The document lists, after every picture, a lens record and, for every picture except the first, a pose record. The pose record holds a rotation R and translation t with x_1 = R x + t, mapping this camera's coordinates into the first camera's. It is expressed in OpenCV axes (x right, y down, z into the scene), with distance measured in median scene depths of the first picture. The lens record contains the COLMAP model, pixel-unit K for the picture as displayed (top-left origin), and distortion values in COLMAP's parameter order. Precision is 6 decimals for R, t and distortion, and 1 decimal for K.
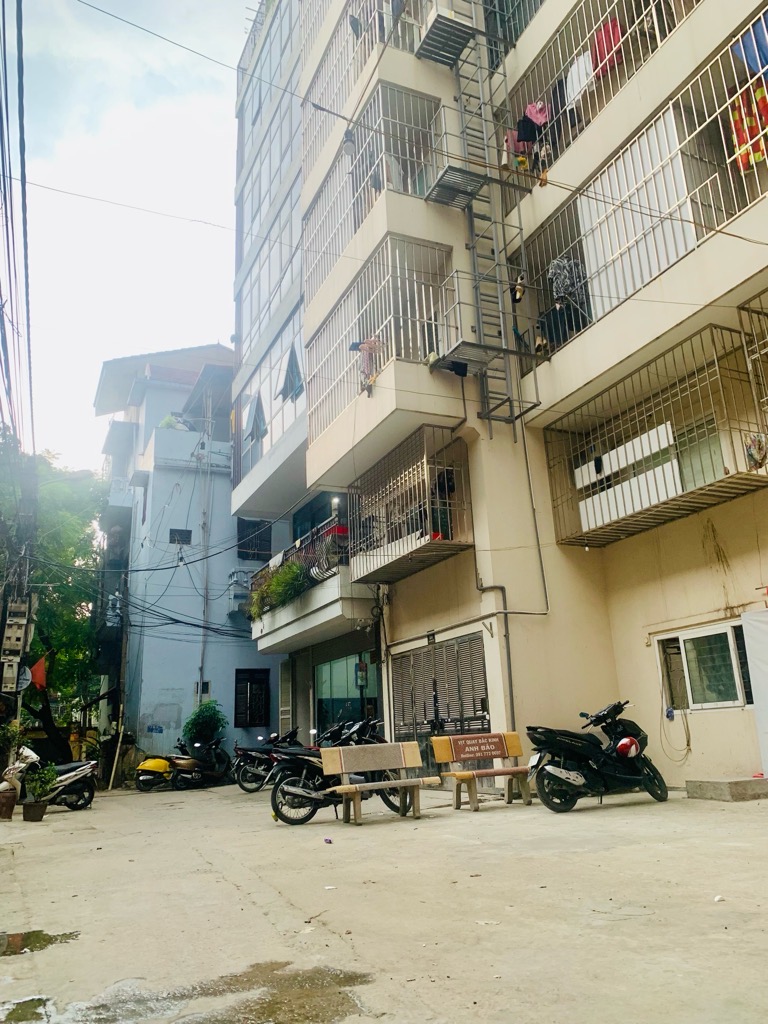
lens RADIAL K [[782.0, 0, 384.0], [0, 782.0, 512.0], [0, 0, 1]] dist [0.000757, 0.000218]
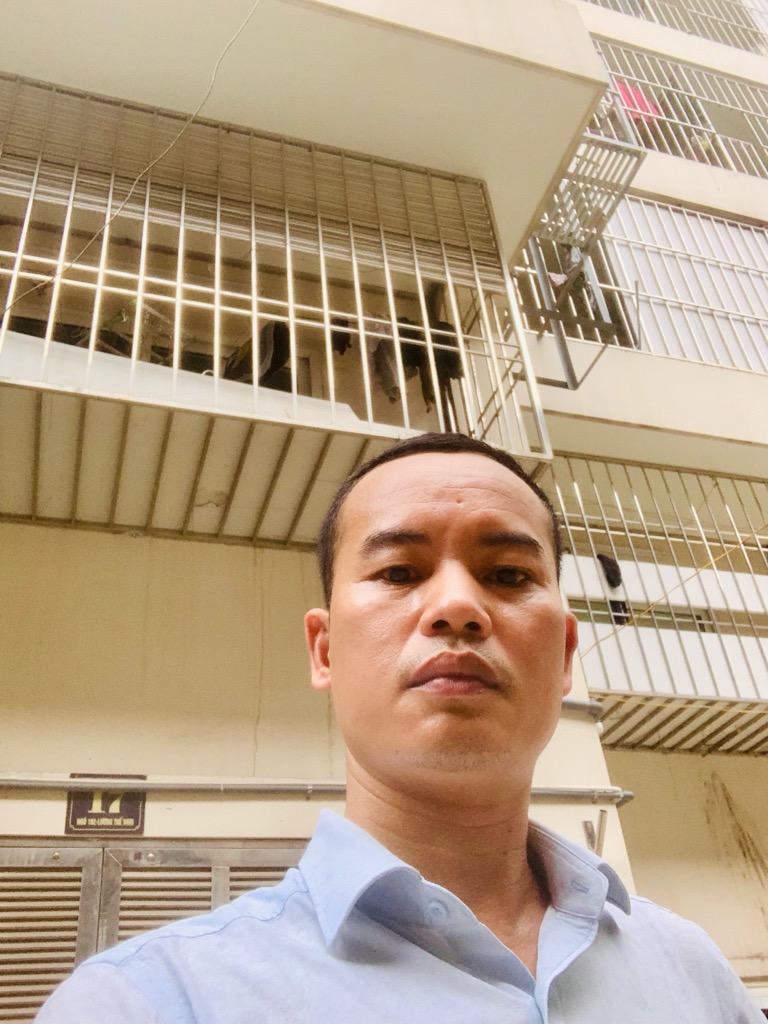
lens RADIAL K [[948.5, 0, 384.0], [0, 948.5, 512.0], [0, 0, 1]] dist [-0.001355, 0.000598]
pose [[0.116014, 0.608642, 0.784917, -0.182321], [-0.199547, 0.788423, -0.581867, 0.236681], [-0.972996, -0.089123, 0.212921, 0.901203]]
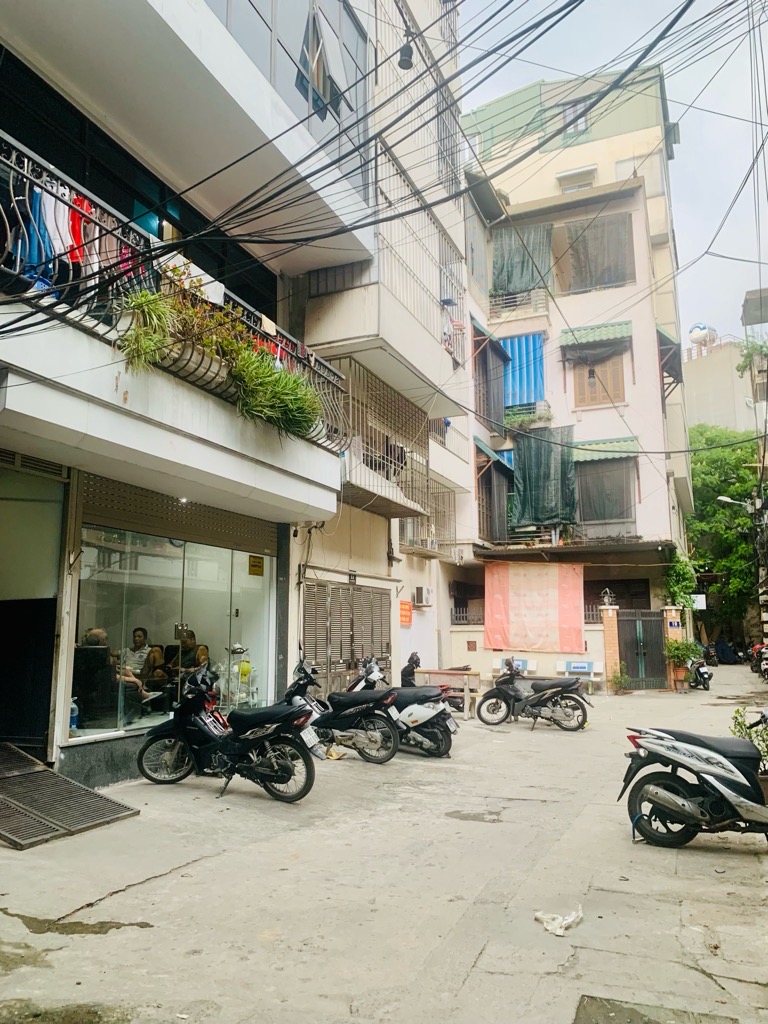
lens RADIAL K [[782.0, 0, 384.0], [0, 782.0, 512.0], [0, 0, 1]] dist [0.000757, 0.000218]
pose [[-0.676052, 0.162121, 0.718798, -0.708759], [-0.174620, 0.912459, -0.370037, 0.454822], [-0.715864, -0.375681, -0.588560, 1.623156]]
